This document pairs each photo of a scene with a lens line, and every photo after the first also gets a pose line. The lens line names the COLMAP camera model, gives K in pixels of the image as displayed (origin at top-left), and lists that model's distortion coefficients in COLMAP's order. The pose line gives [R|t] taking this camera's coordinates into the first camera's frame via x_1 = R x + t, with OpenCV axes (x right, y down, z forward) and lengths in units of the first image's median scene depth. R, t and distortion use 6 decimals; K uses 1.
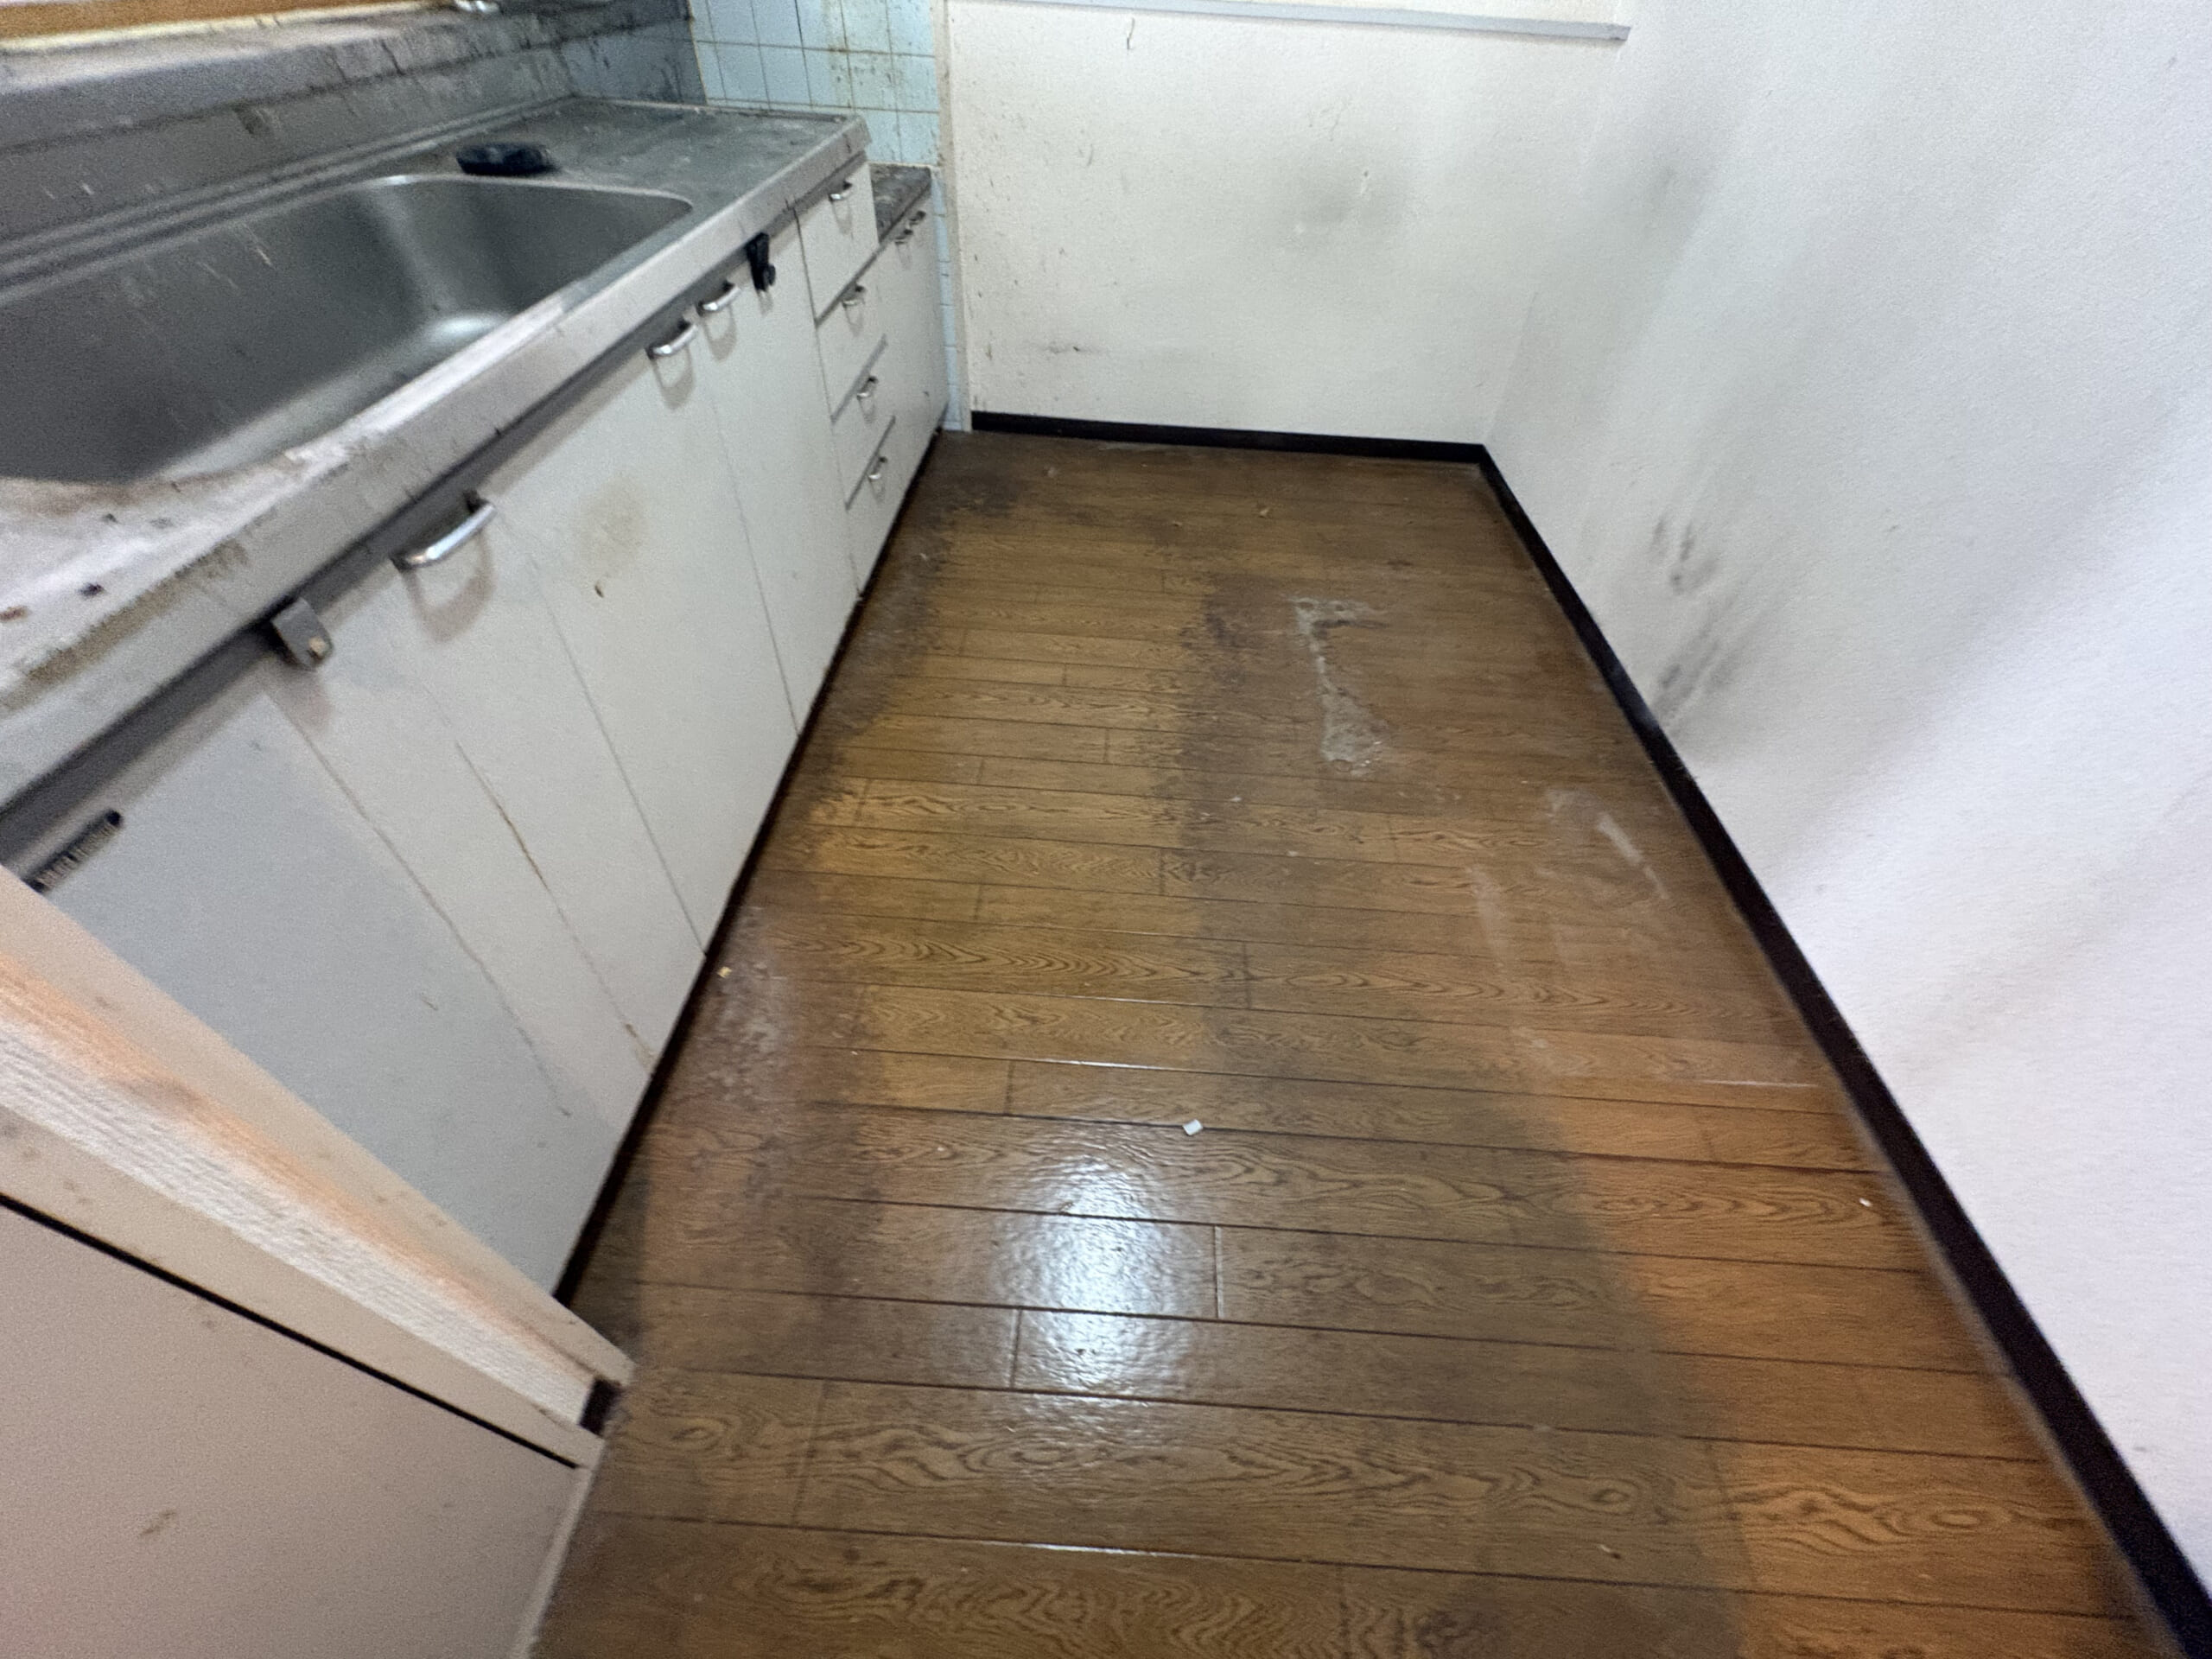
lens RADIAL K [[884.1, 0, 1101.2], [0, 884.1, 830.1], [0, 0, 1]] dist [0.002753, 0.000261]
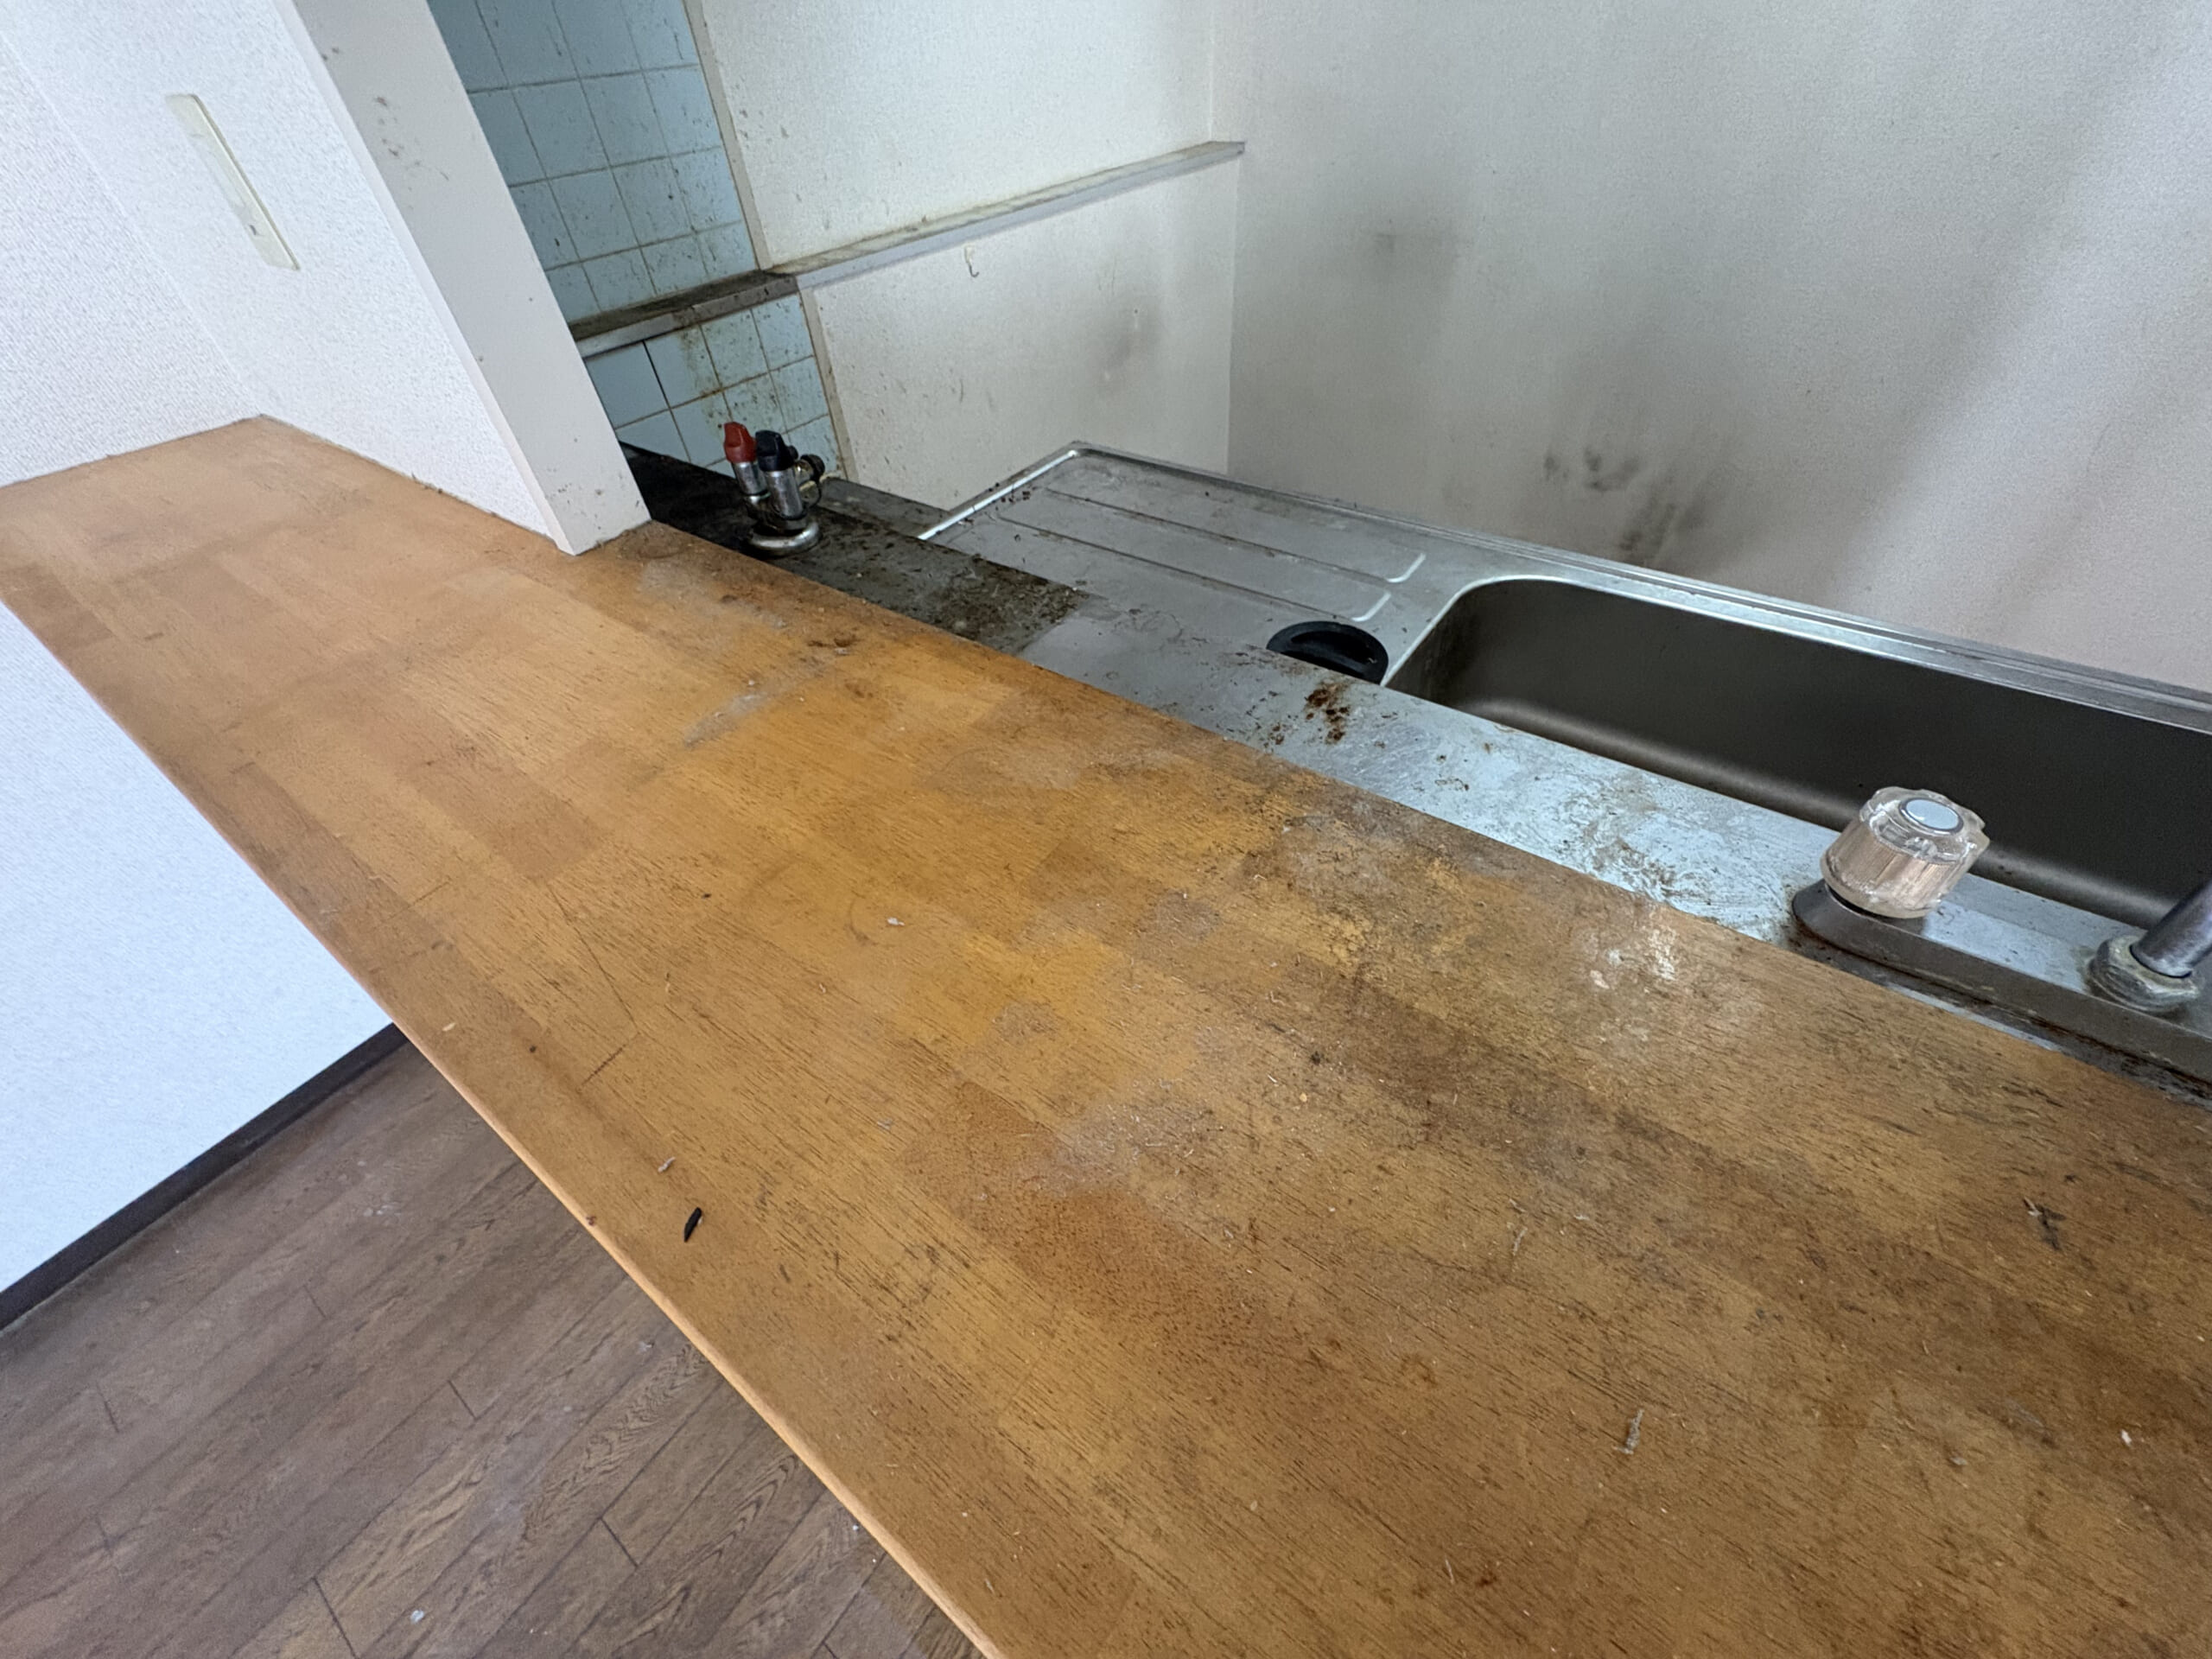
lens RADIAL K [[884.1, 0, 1109.1], [0, 884.1, 829.5], [0, 0, 1]] dist [0.002753, 0.000261]
pose [[0.544453, -0.633404, 0.549883, -0.742744], [0.651543, 0.732226, 0.198334, -0.553705], [-0.528264, 0.250289, 0.811352, 0.335264]]
